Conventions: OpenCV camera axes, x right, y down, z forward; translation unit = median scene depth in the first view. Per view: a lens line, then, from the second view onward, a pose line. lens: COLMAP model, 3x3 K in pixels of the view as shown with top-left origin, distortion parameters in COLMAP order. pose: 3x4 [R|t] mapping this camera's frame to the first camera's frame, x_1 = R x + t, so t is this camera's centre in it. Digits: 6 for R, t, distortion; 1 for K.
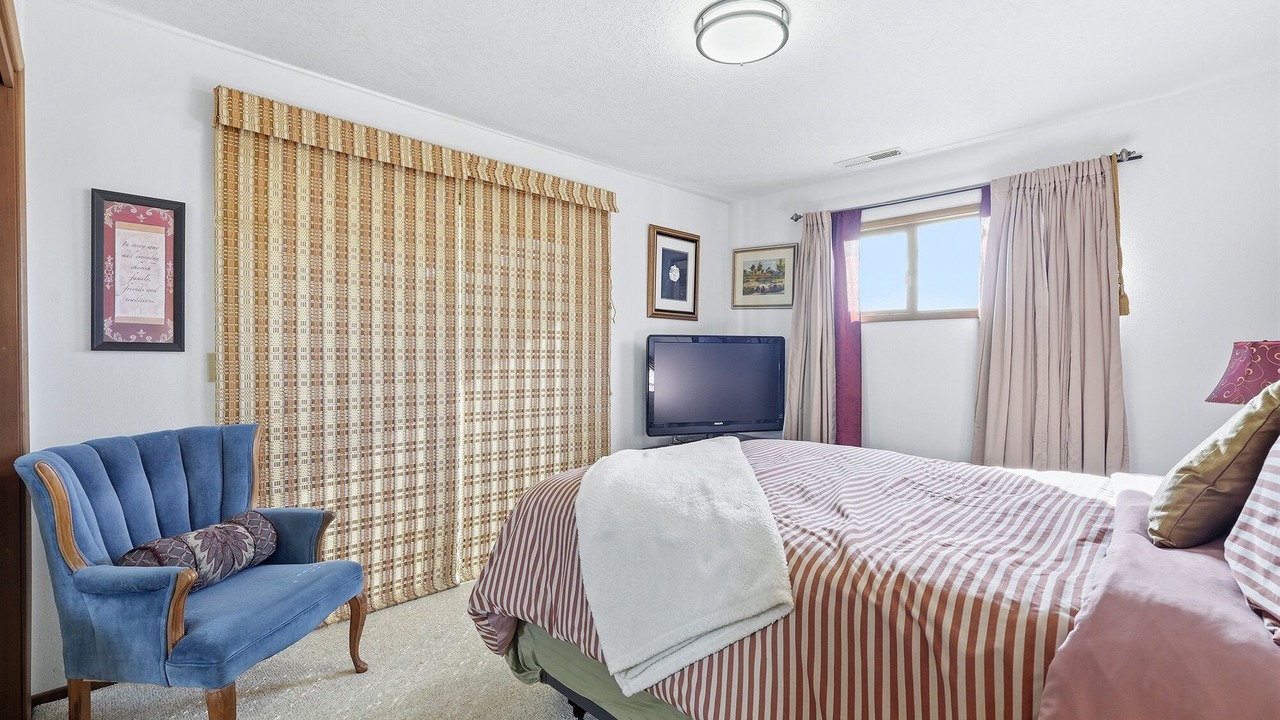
lens RADIAL K [[572.6, 0, 643.2], [0, 572.6, 361.6], [0, 0, 1]] dist [-0.003431, 0.000677]
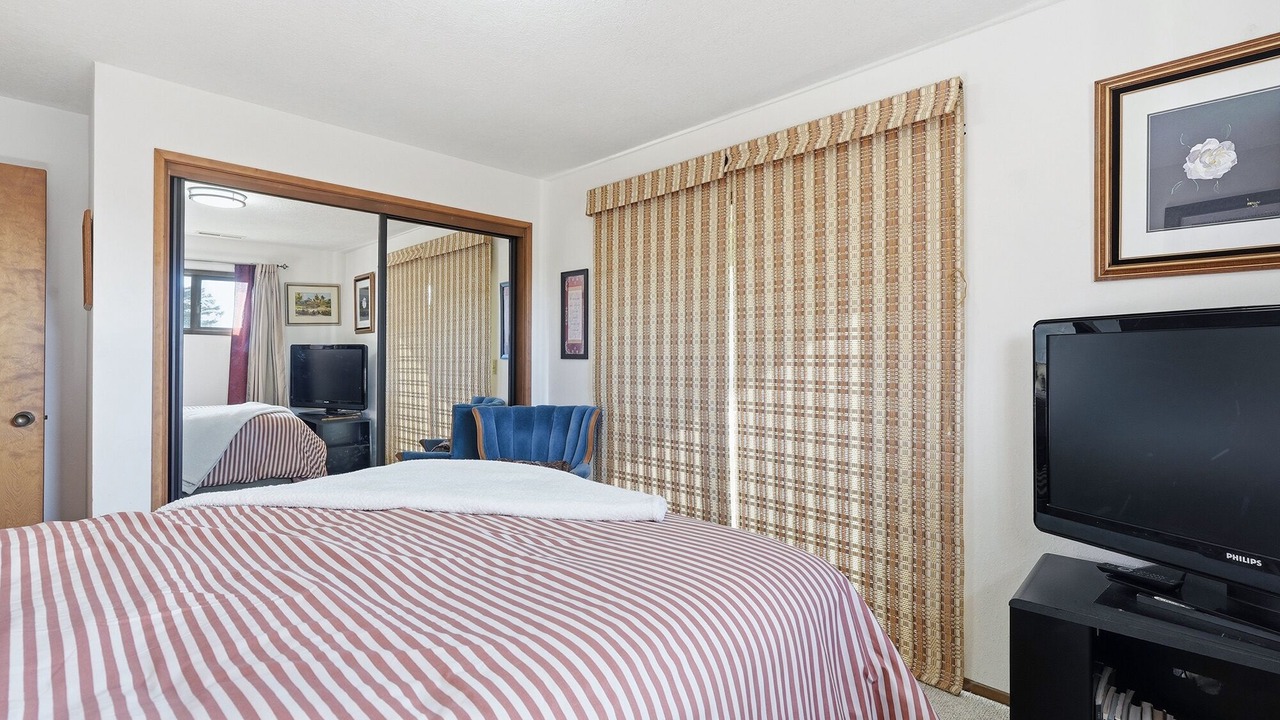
lens RADIAL K [[572.6, 0, 643.2], [0, 572.6, 361.6], [0, 0, 1]] dist [-0.003431, 0.000677]
pose [[0.022508, -0.006253, -0.999727, 0.593770], [-0.019188, 0.999794, -0.006685, -0.002166], [0.999562, 0.019334, 0.022384, 0.792808]]
